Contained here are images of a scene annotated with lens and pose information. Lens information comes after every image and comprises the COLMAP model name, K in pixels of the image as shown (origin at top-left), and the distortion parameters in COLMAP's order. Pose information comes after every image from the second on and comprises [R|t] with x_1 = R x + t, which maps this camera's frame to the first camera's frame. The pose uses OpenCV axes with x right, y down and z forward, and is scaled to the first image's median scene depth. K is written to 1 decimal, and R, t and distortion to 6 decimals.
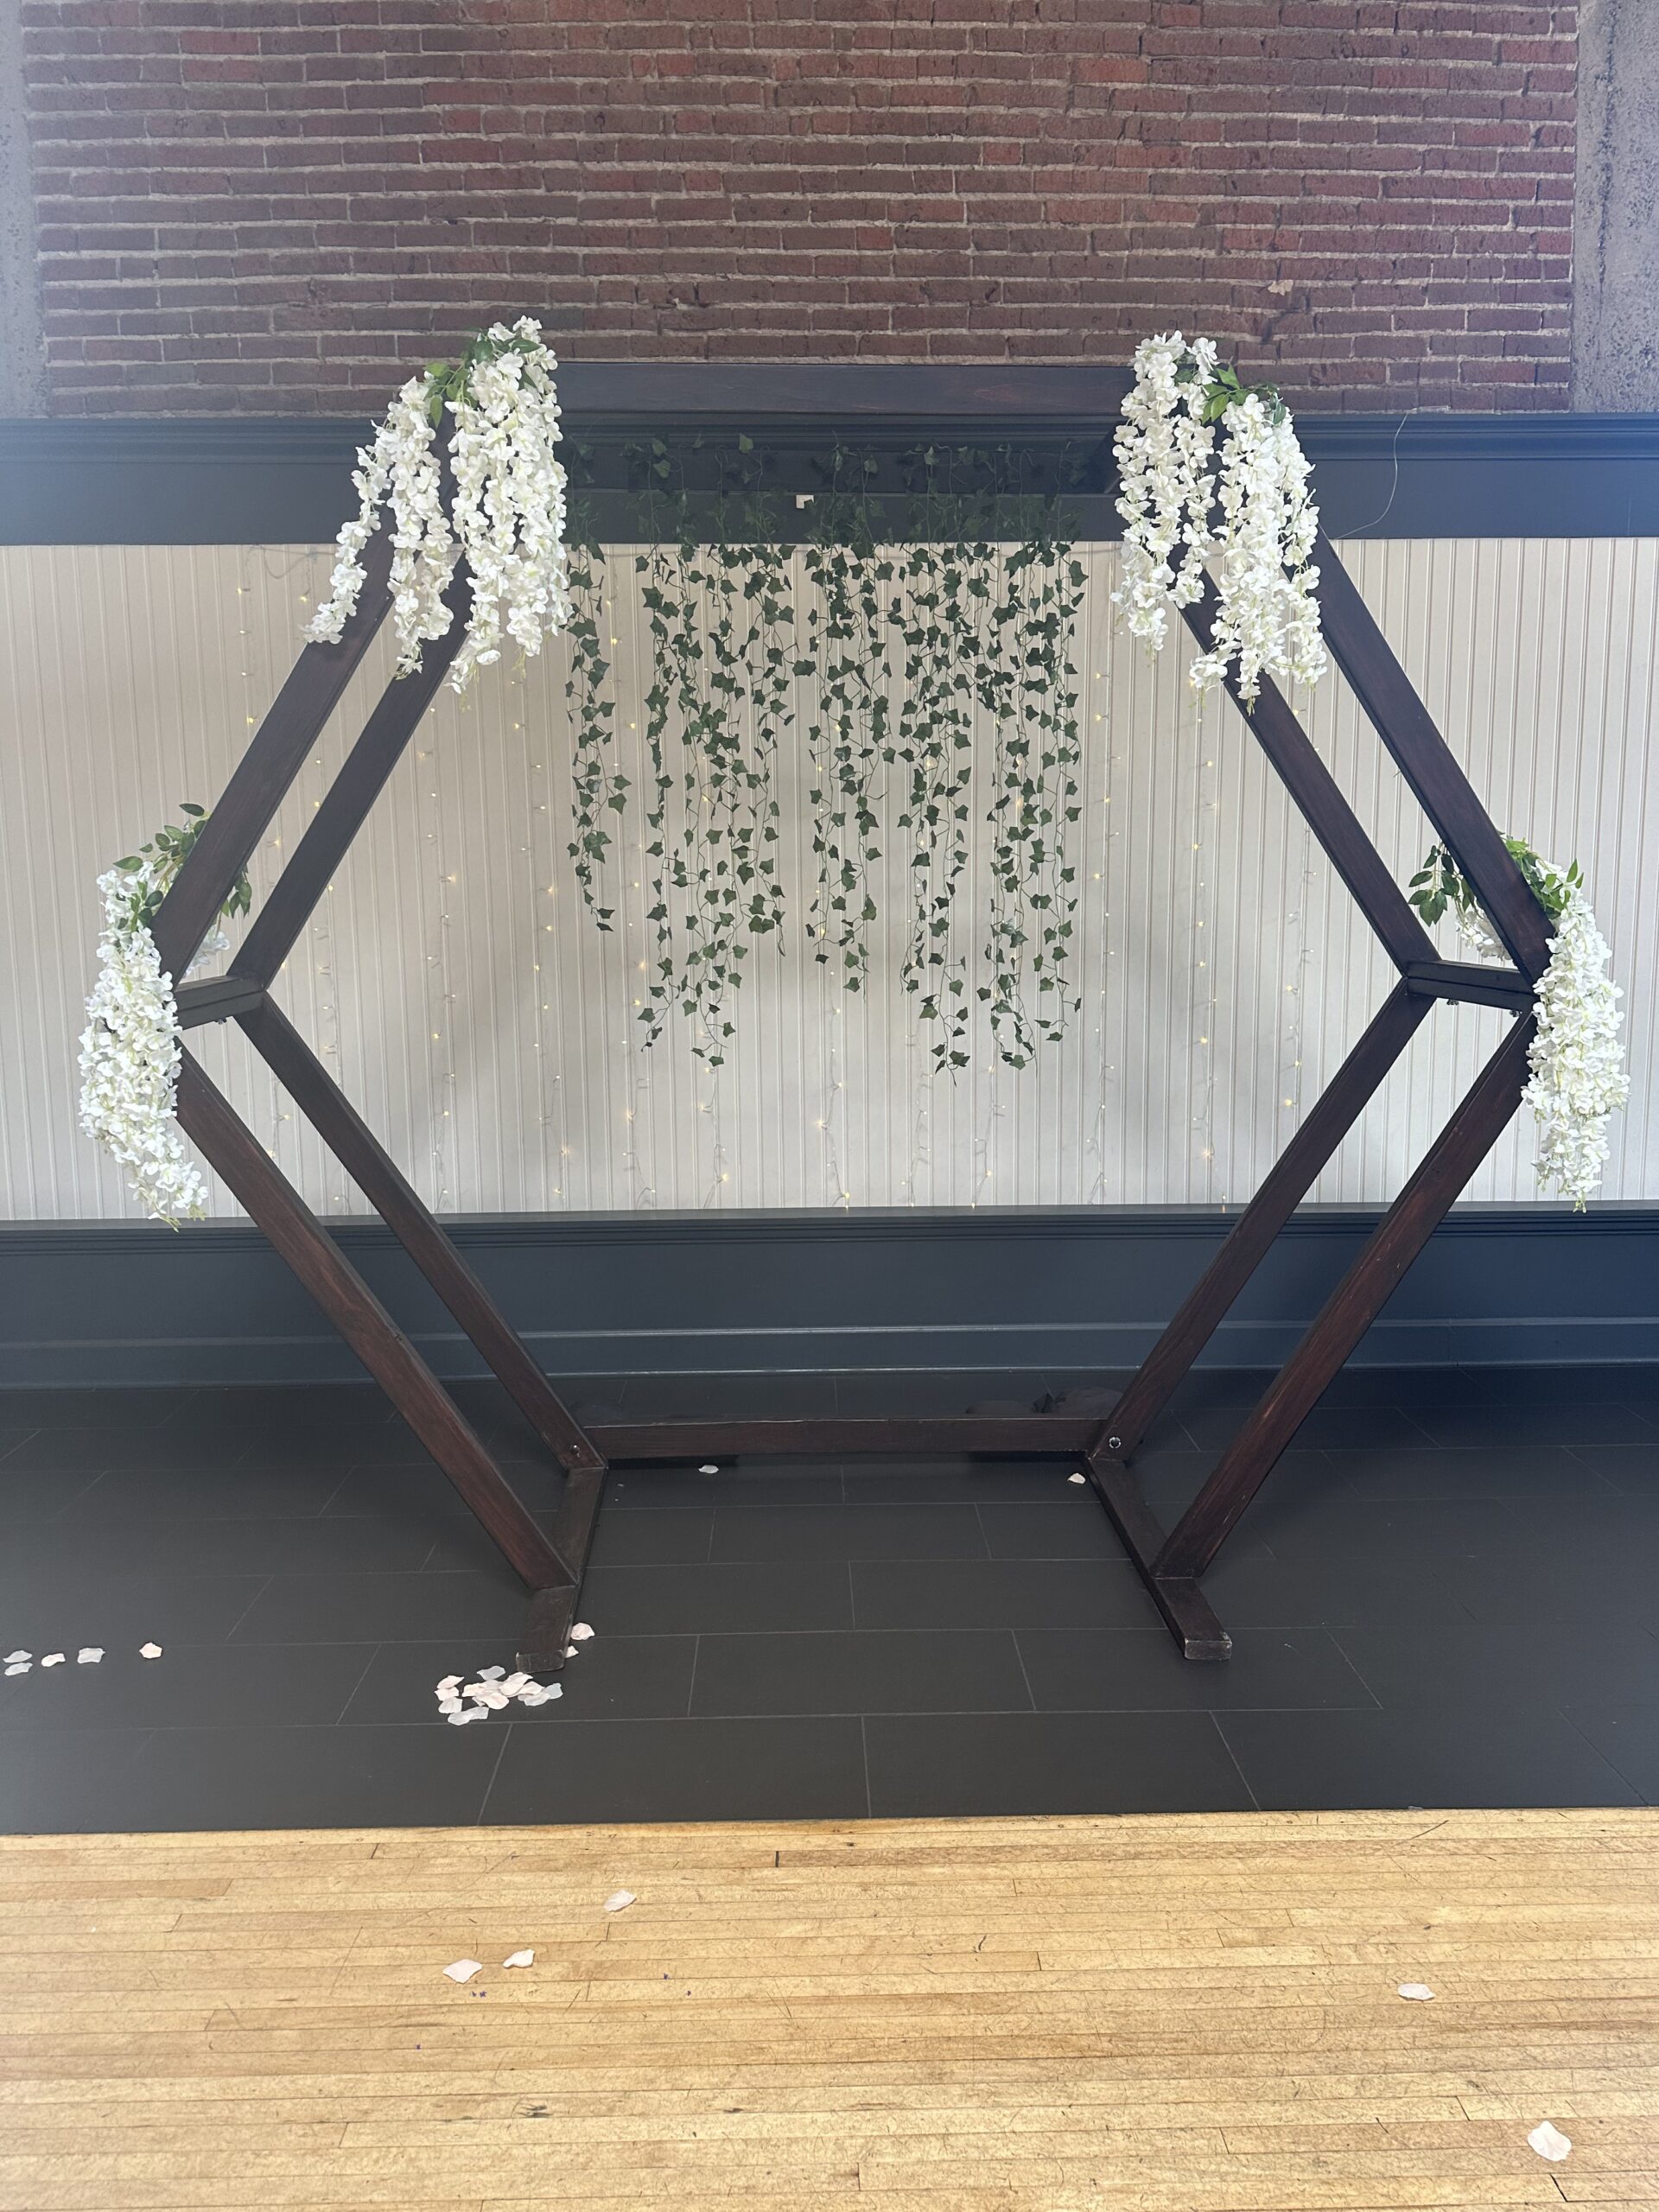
lens RADIAL K [[1512.9, 0, 834.6], [0, 1512.9, 1122.1], [0, 0, 1]] dist [0.022601, -0.000401]
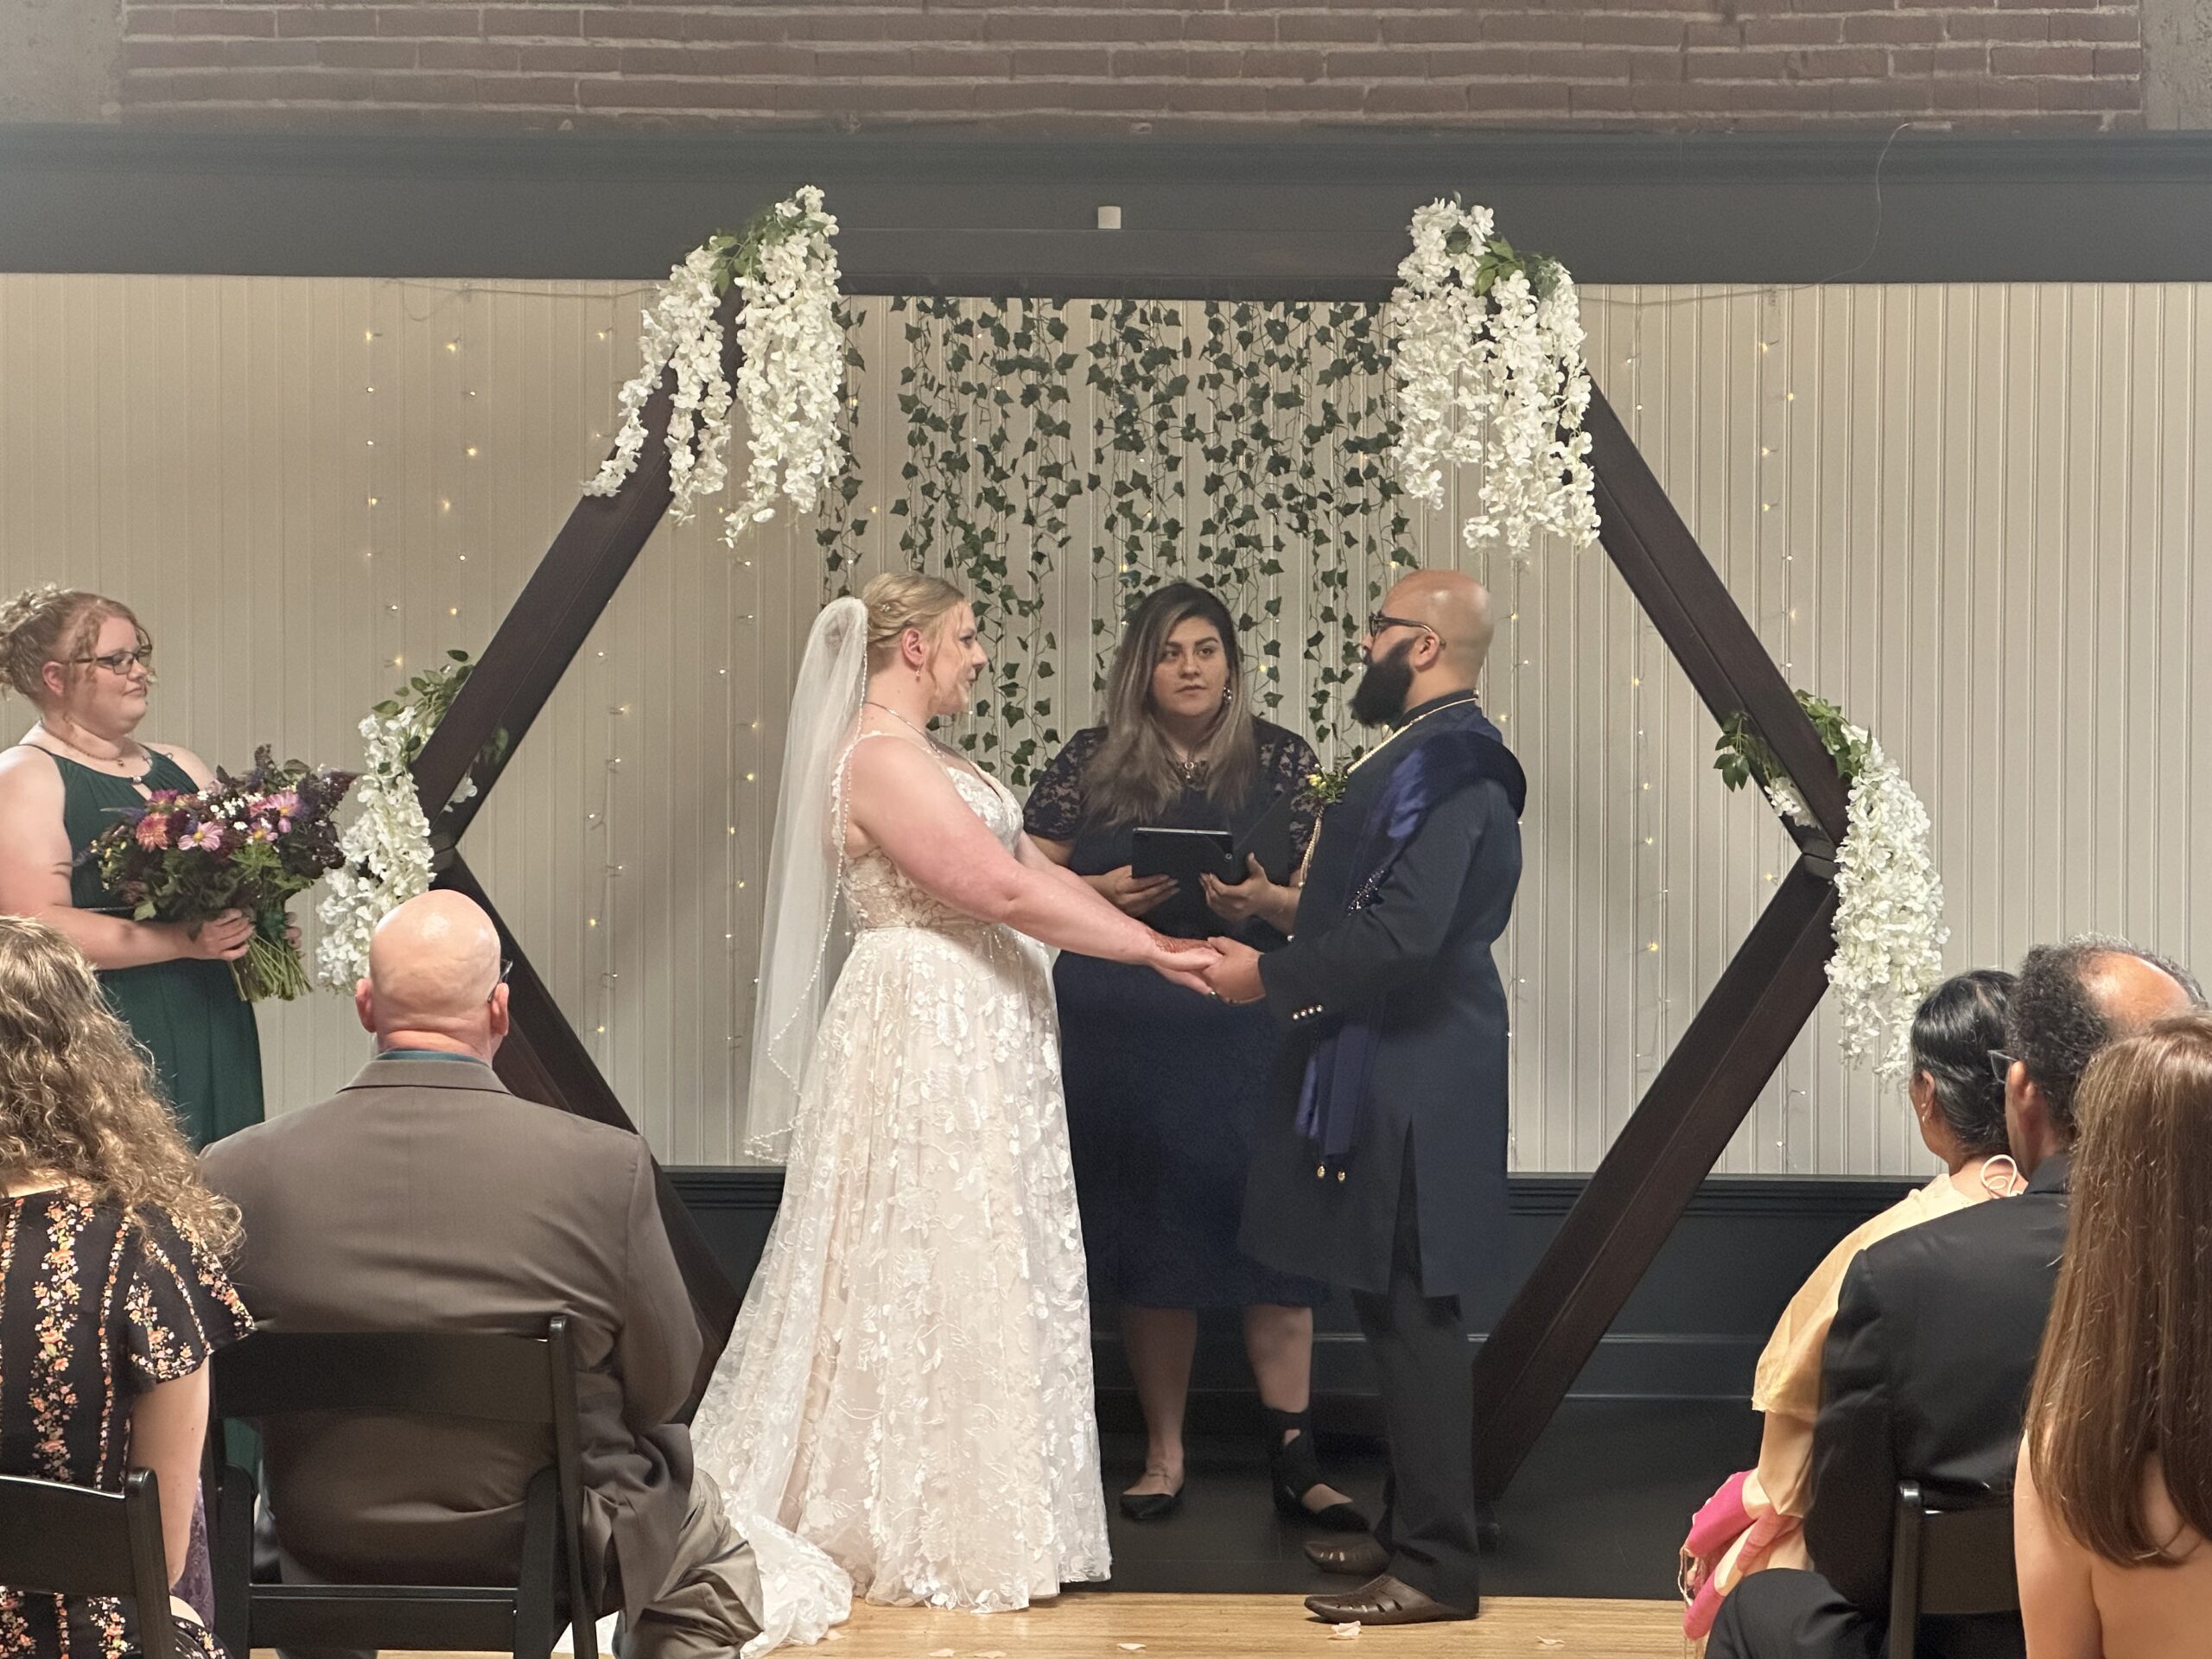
lens RADIAL K [[4962.2, 0, 1106.0], [0, 4962.2, 829.5], [0, 0, 1]] dist [-1.164436, 16.076645]
pose [[0.998686, 0.016018, -0.048670, 0.155338], [-0.021662, 0.992808, -0.117745, 0.269541], [0.046434, 0.118645, 0.991850, -2.098711]]
